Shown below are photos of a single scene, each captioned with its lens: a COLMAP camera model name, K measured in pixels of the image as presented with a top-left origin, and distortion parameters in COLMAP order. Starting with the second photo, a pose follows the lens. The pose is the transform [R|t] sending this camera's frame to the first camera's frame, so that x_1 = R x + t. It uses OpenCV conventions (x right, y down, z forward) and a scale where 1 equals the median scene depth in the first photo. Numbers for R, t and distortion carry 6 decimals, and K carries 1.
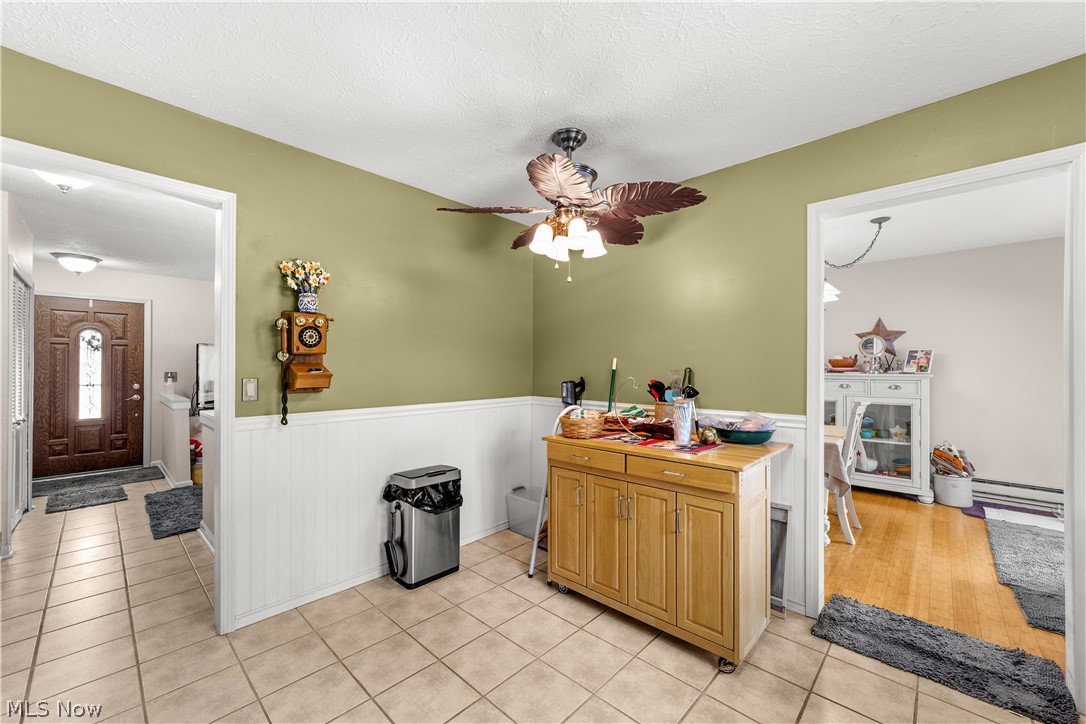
lens RADIAL K [[424.4, 0, 538.0], [0, 424.4, 360.1], [0, 0, 1]] dist [-0.012098, 0.000042]
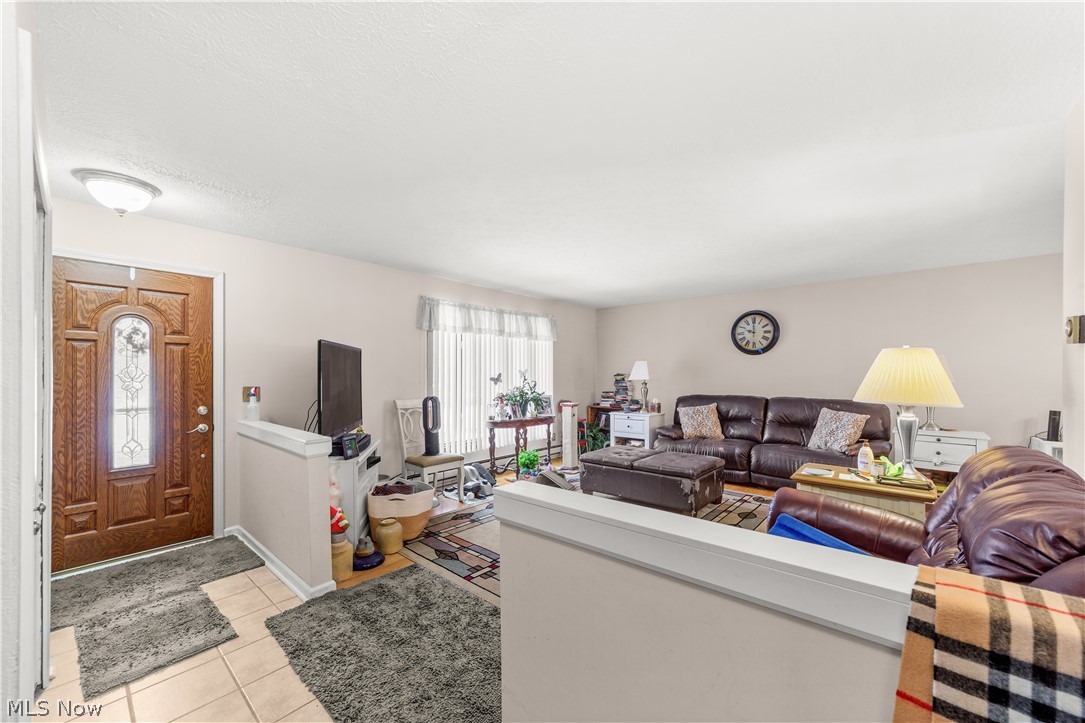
lens RADIAL K [[424.0, 0, 544.2], [0, 424.0, 369.8], [0, 0, 1]] dist [-0.012098, 0.000042]
pose [[0.999408, 0.000298, 0.034406, -0.493454], [-0.000612, 0.999958, 0.009097, -0.003631], [-0.034402, -0.009112, 0.999367, 0.375189]]
